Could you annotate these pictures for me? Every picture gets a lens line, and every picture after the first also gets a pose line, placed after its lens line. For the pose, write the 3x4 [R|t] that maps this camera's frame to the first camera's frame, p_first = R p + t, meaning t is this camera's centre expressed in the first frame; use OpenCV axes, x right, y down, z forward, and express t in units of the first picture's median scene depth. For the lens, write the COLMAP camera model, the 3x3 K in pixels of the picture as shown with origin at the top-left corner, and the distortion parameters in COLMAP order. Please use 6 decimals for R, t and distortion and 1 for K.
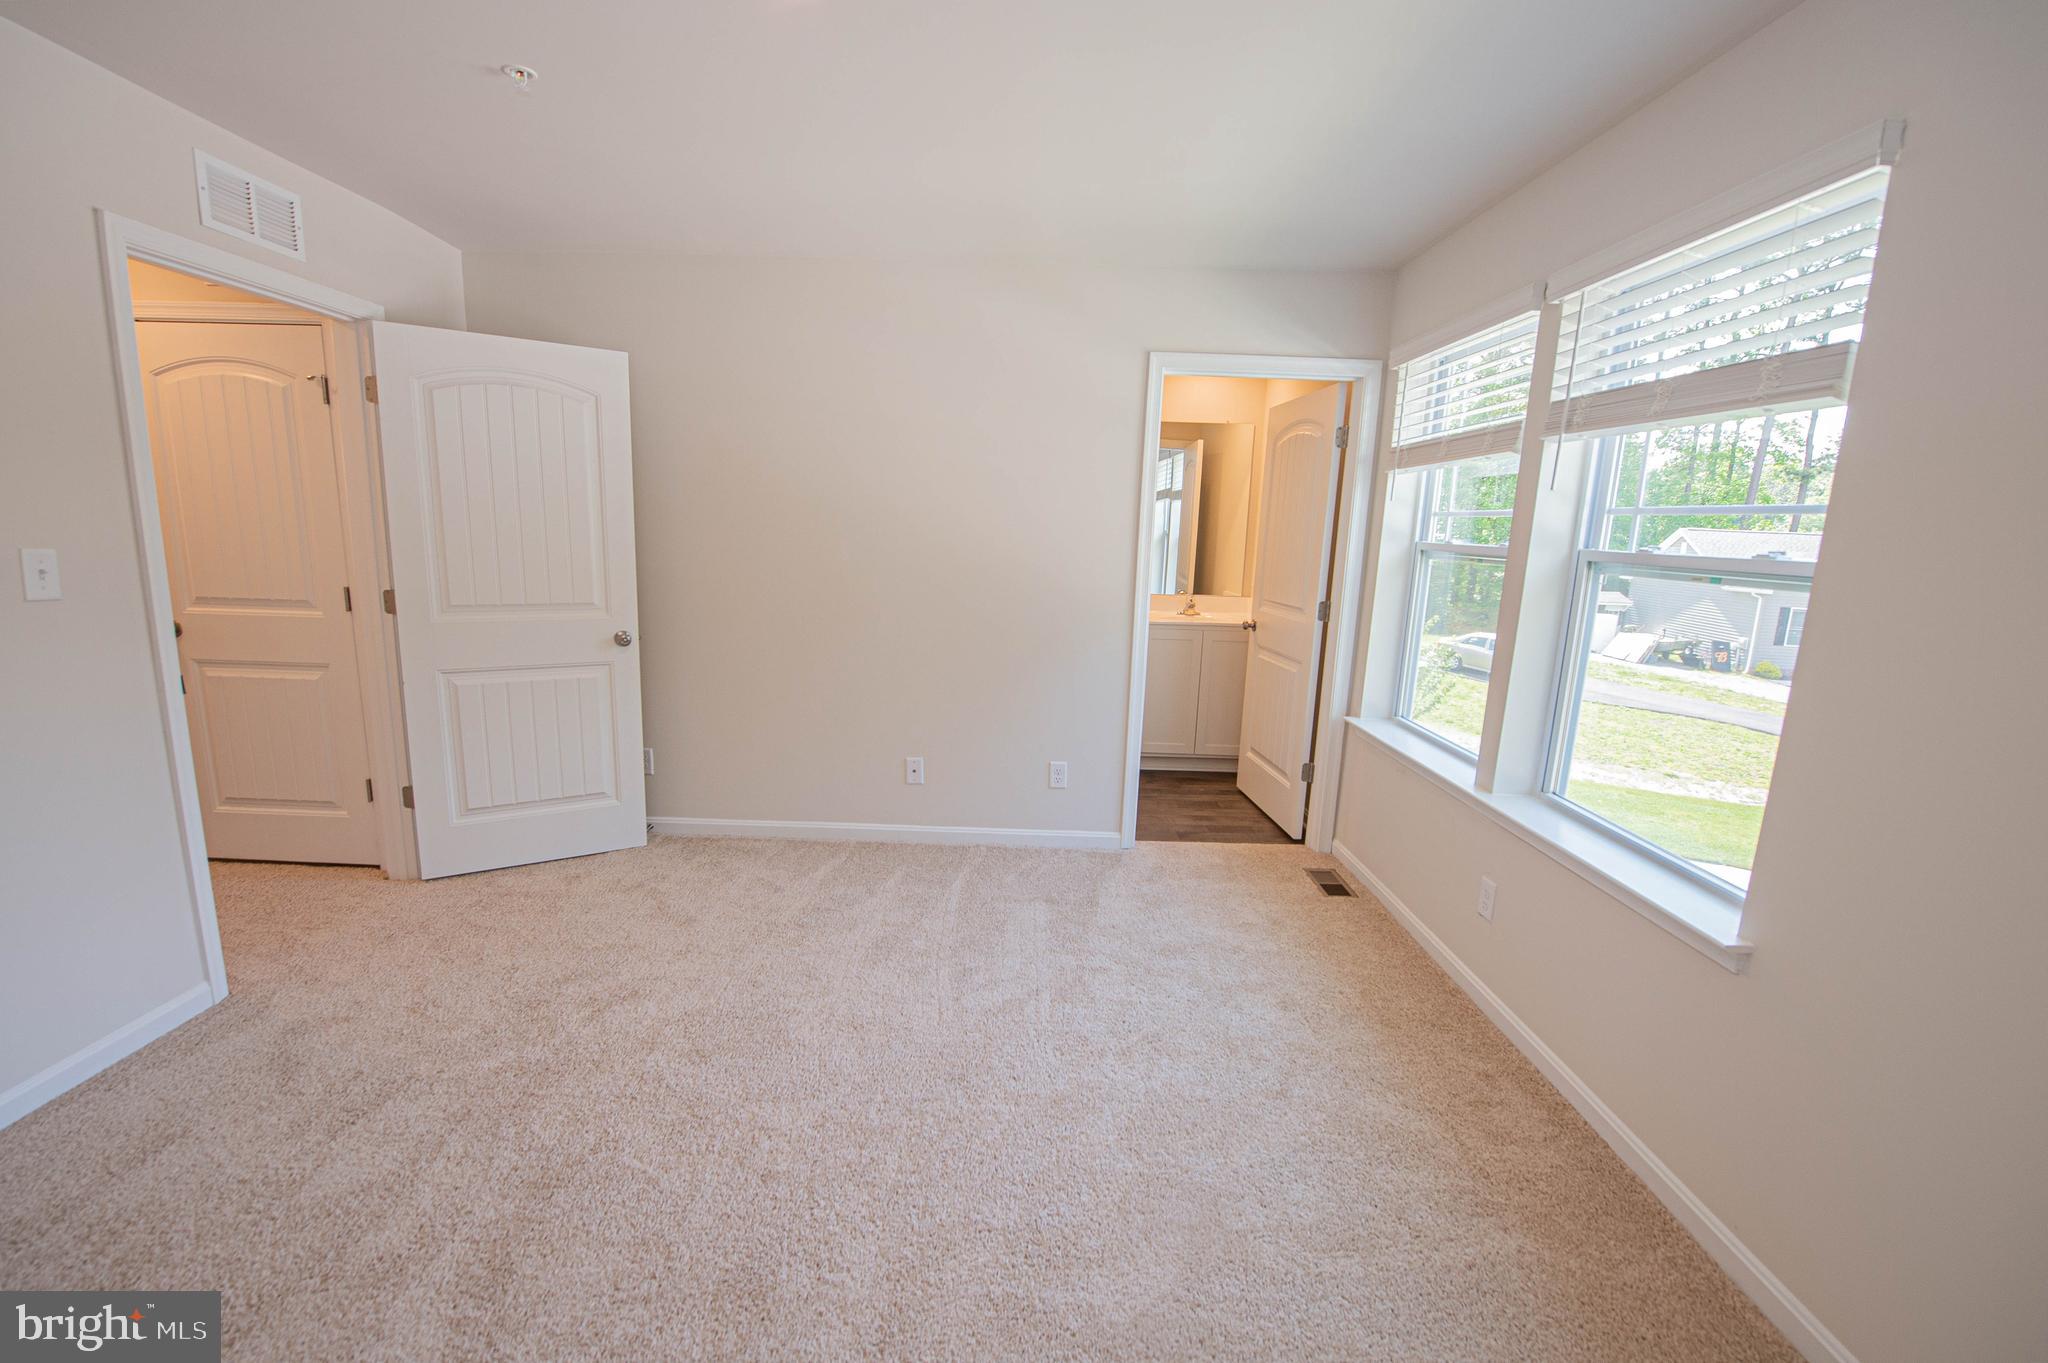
lens RADIAL K [[843.9, 0, 1015.8], [0, 843.9, 680.3], [0, 0, 1]] dist [-0.013019, -0.004049]
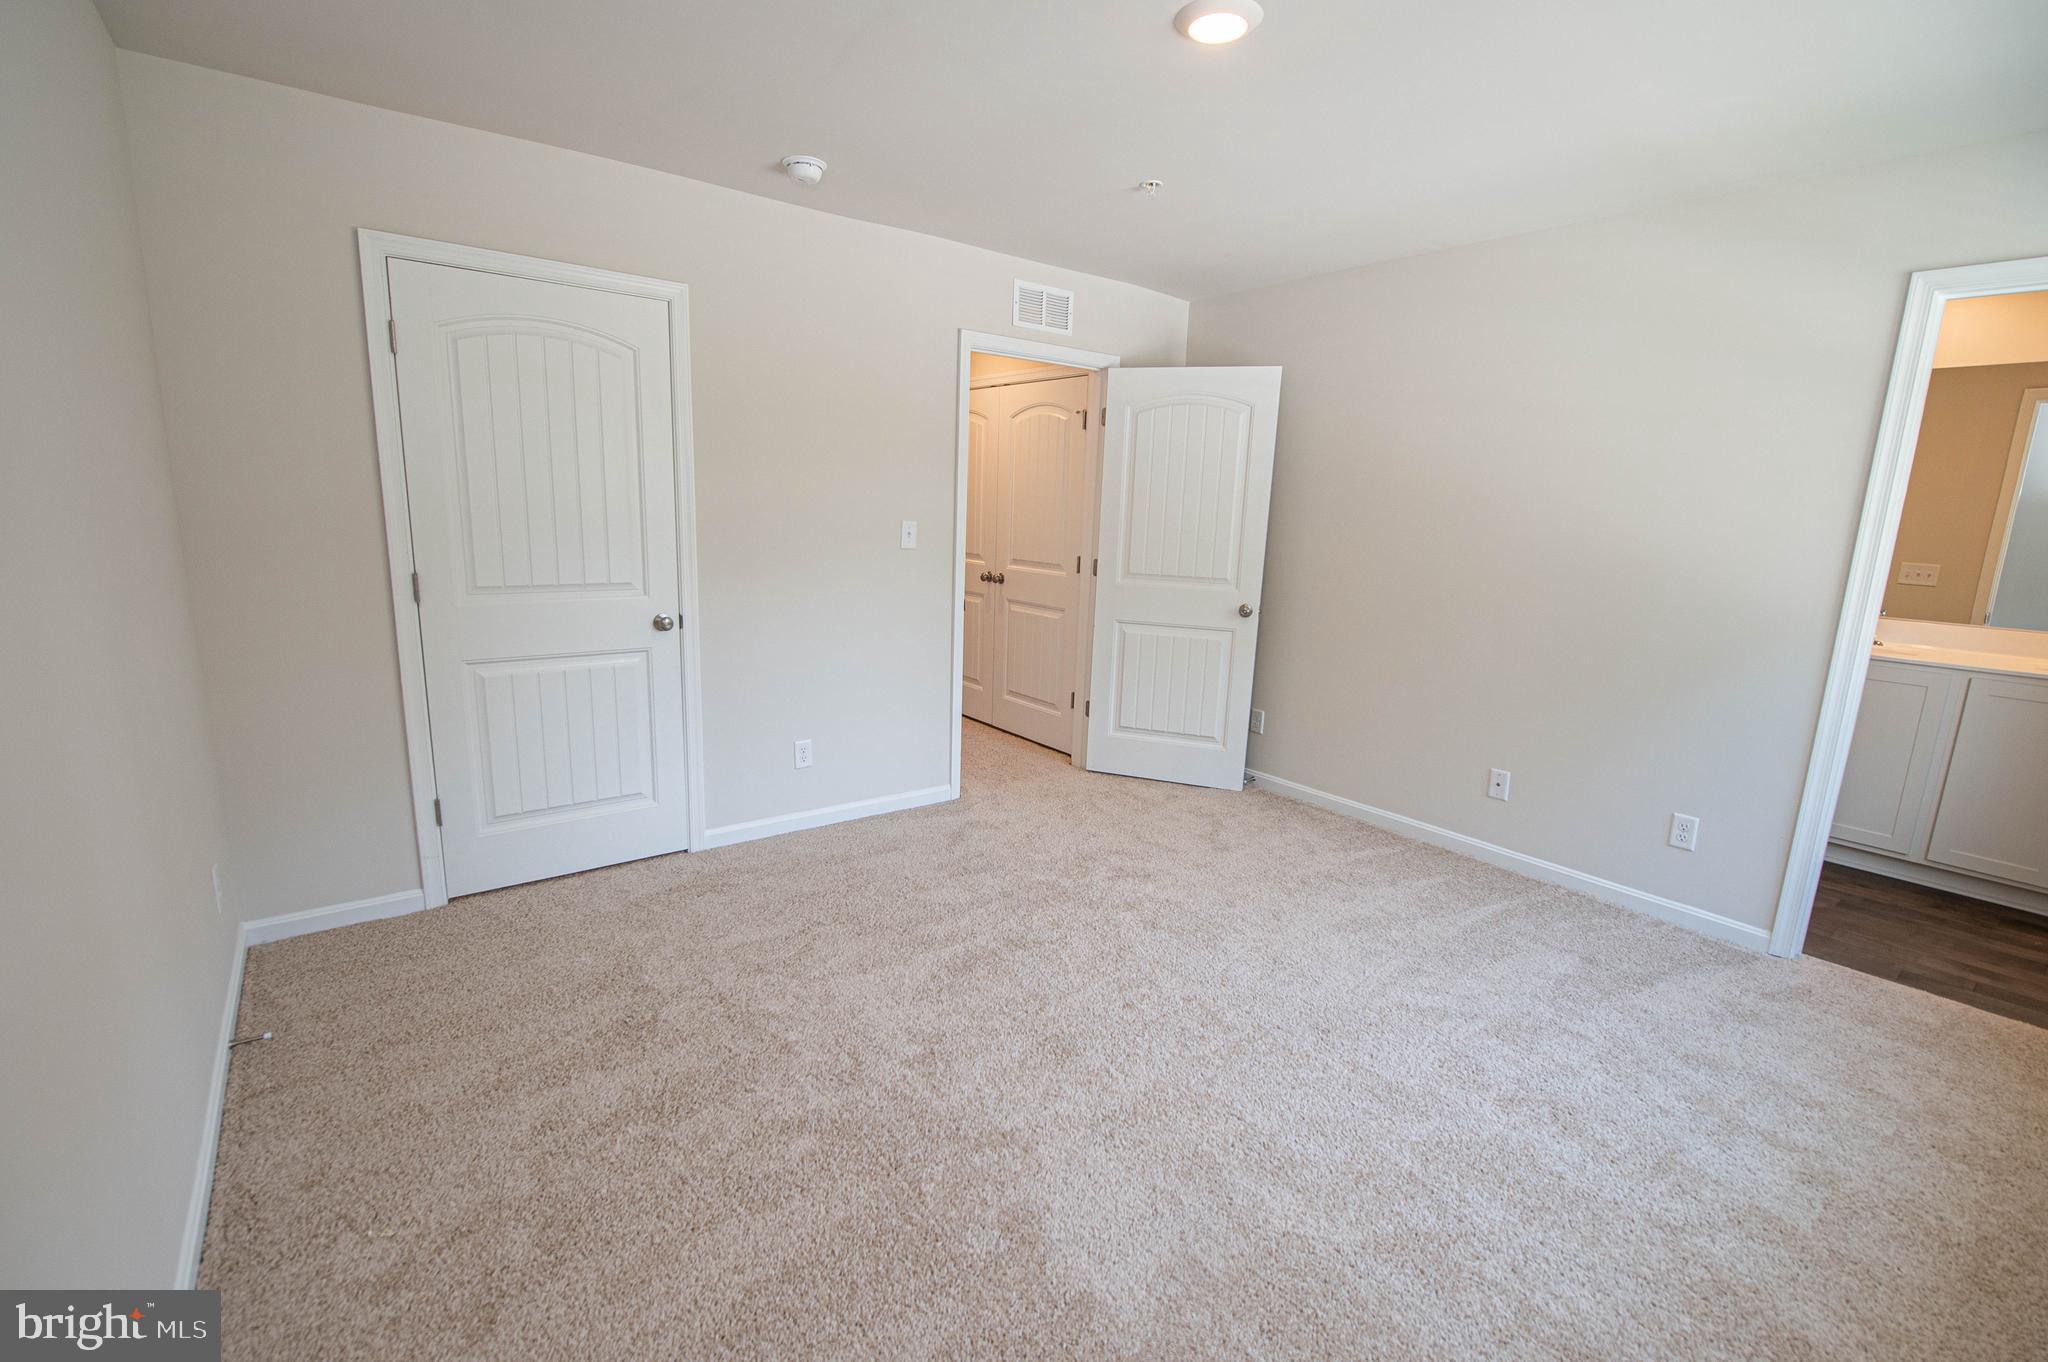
lens RADIAL K [[895.3, 0, 1004.3], [0, 895.3, 680.3], [0, 0, 1]] dist [-0.016097, -0.000308]
pose [[0.601606, 0.144409, -0.785631, 0.347150], [-0.154279, 0.986010, 0.063101, 0.020579], [0.783752, 0.083244, 0.615469, -0.027037]]
